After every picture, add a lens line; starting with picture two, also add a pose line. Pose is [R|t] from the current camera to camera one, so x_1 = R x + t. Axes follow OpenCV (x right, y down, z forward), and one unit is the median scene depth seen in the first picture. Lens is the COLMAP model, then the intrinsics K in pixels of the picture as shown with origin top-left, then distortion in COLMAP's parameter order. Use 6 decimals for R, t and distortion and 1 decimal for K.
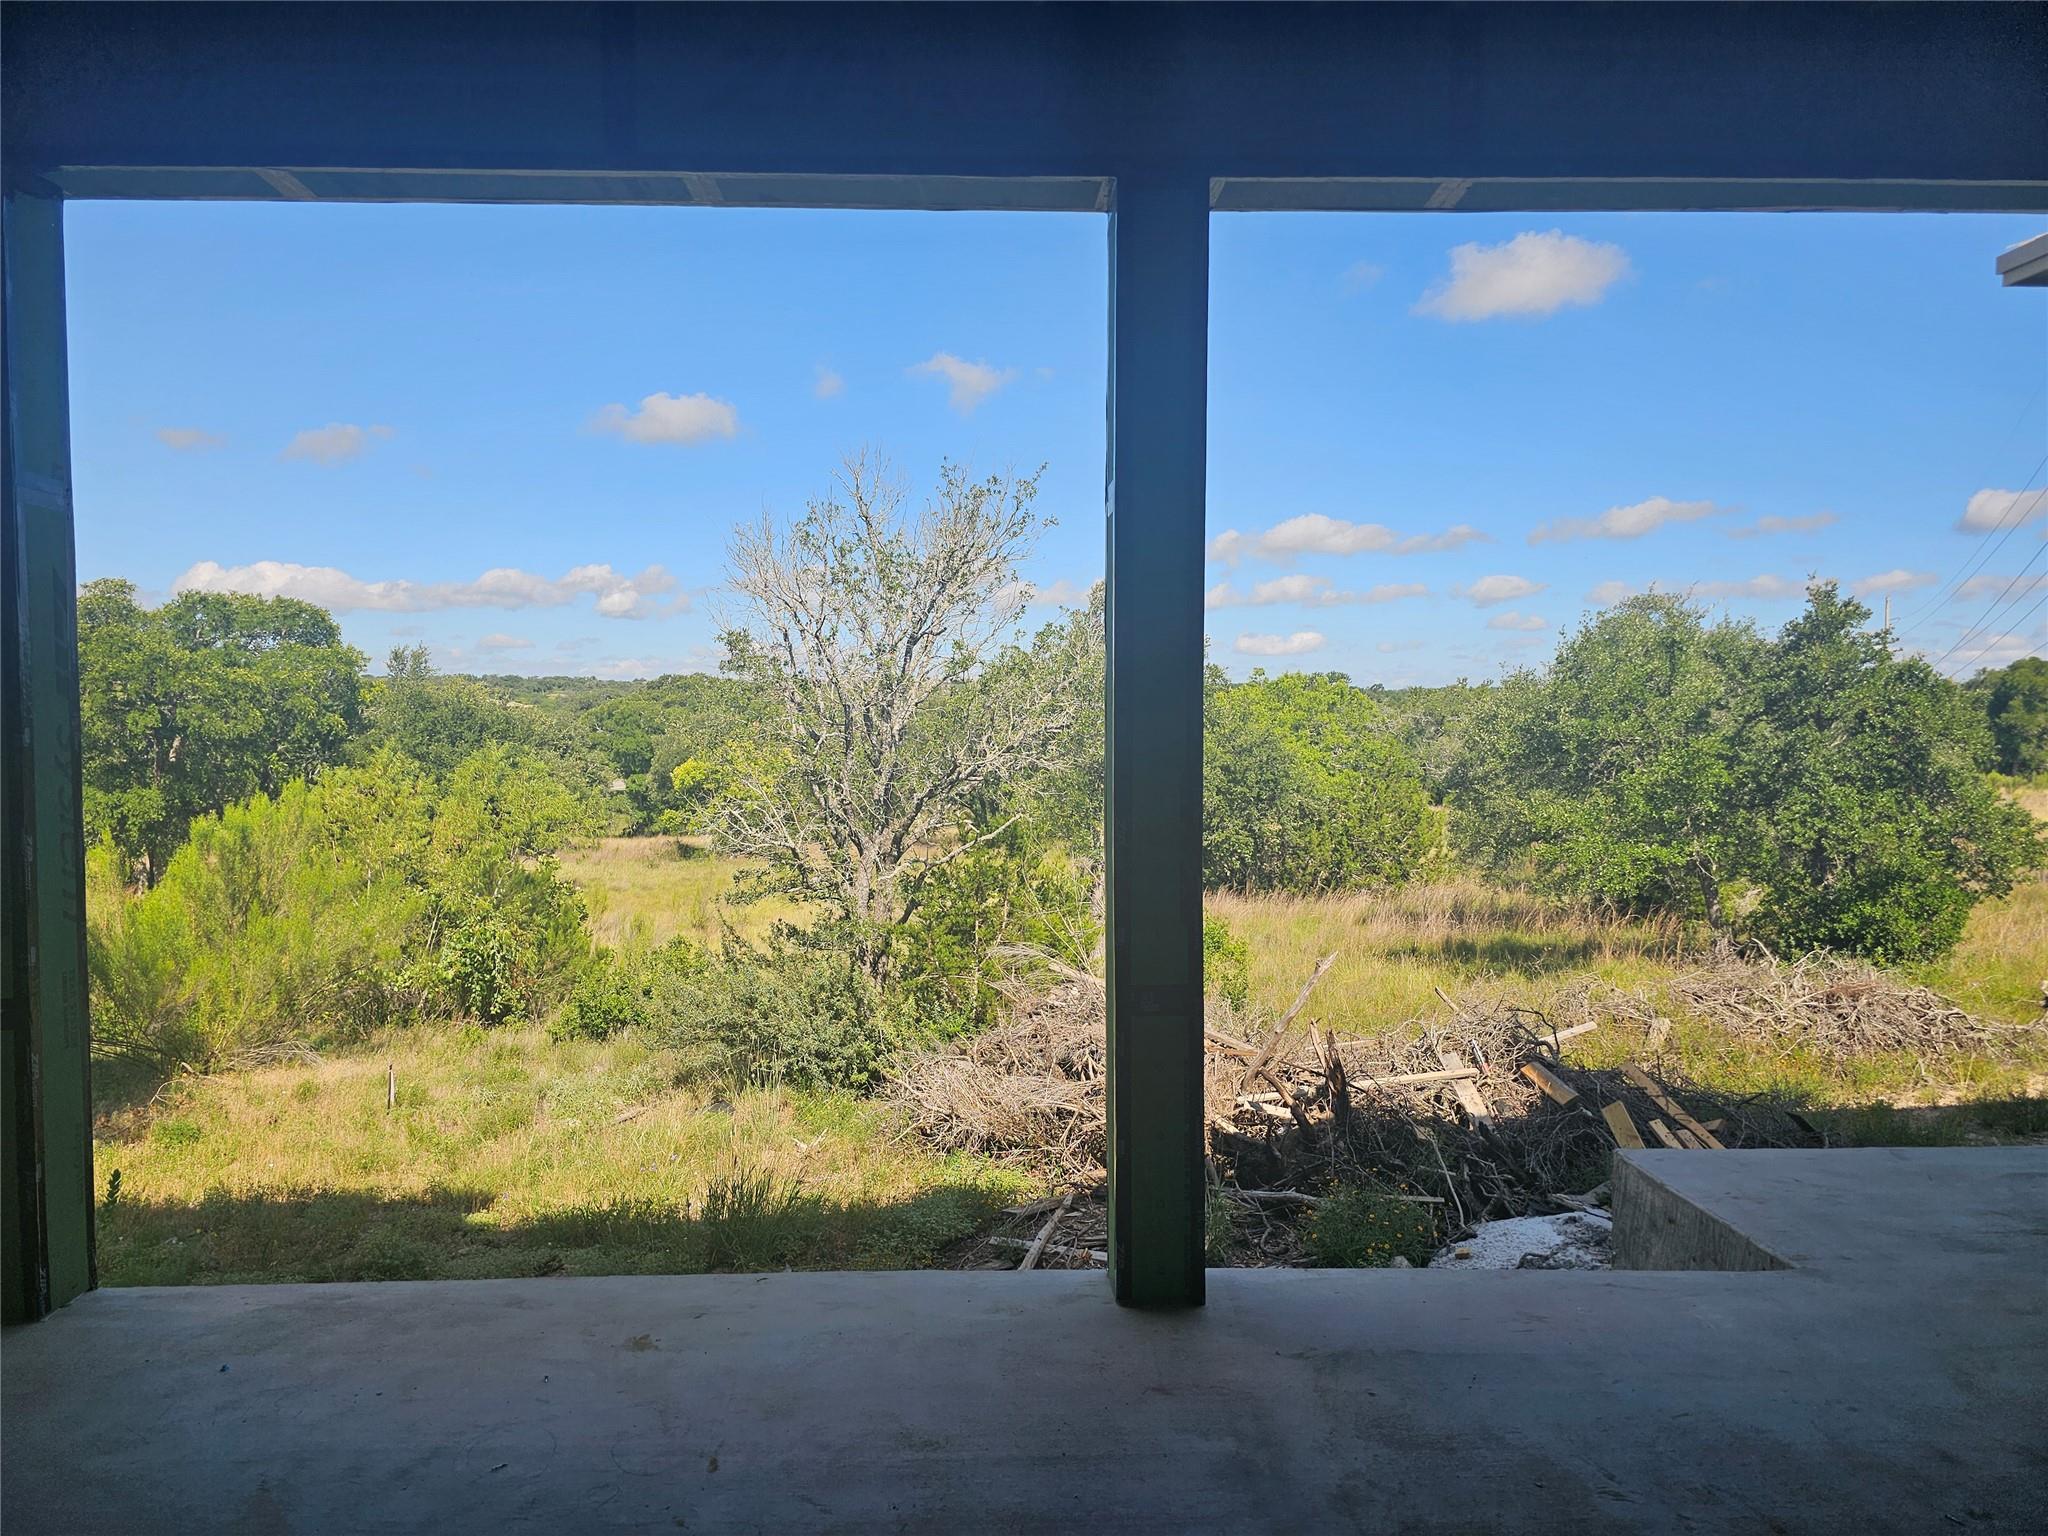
lens RADIAL K [[1314.5, 0, 1047.0], [0, 1314.5, 769.3], [0, 0, 1]] dist [0.016339, -0.029479]
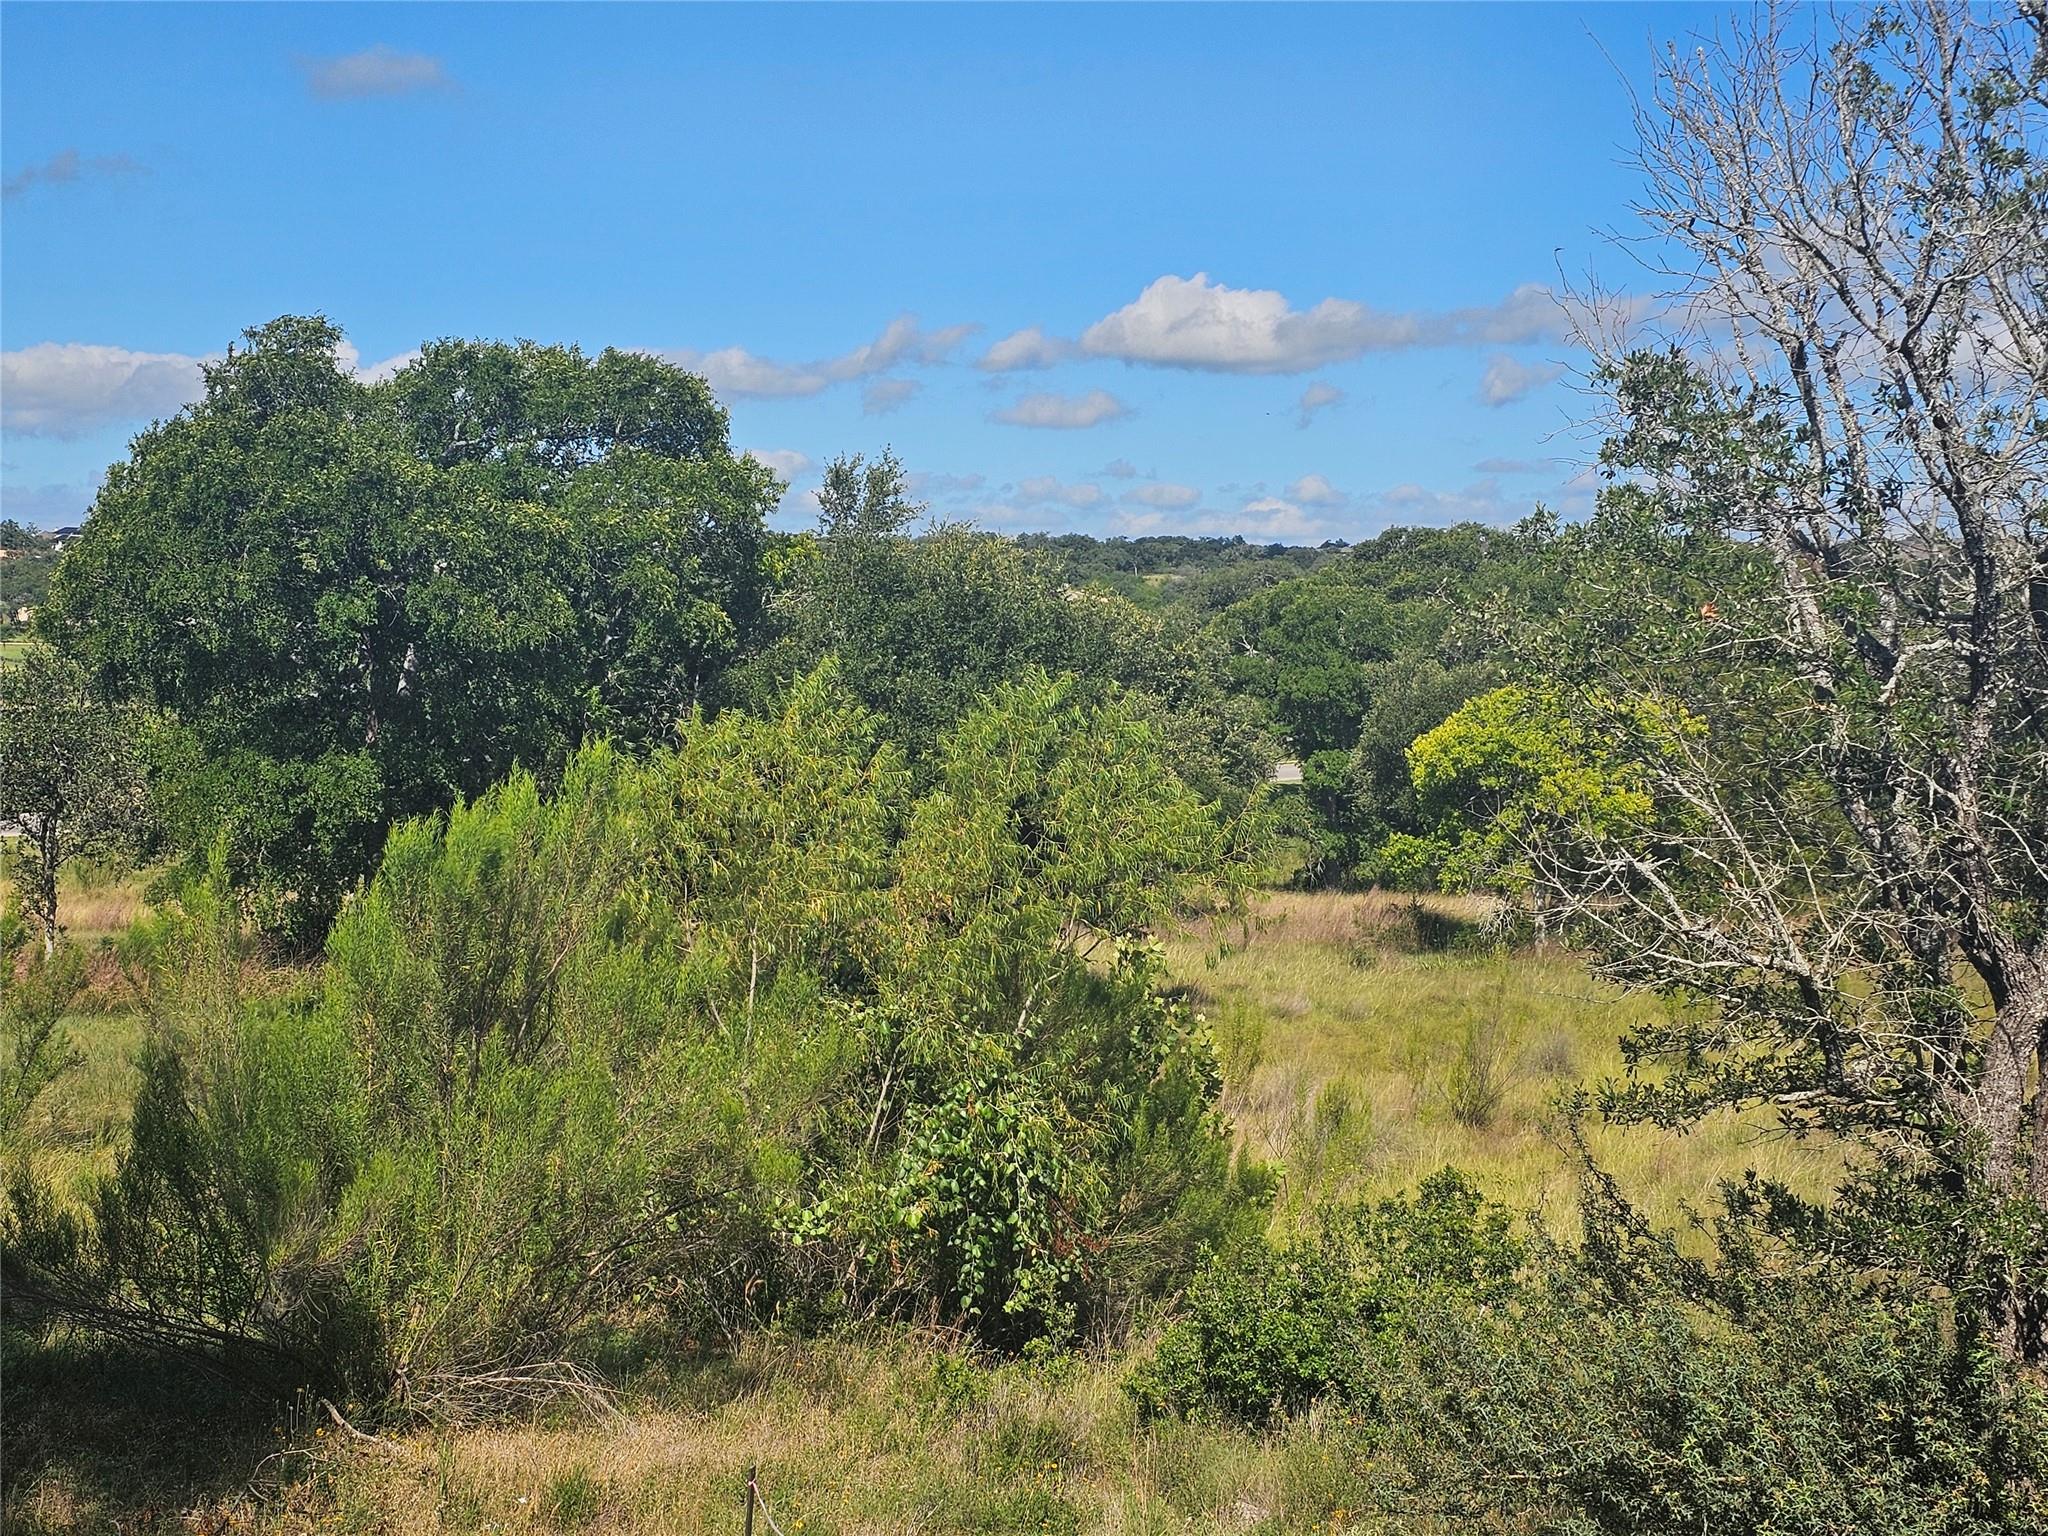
lens RADIAL K [[1331.5, 0, 1017.1], [0, 1331.5, 746.1], [0, 0, 1]] dist [0.003380, -0.025500]
pose [[0.901154, 0.023790, -0.432846, -0.236994], [-0.024500, 0.999692, 0.003937, 0.003601], [0.432807, 0.007057, 0.901459, 0.615019]]
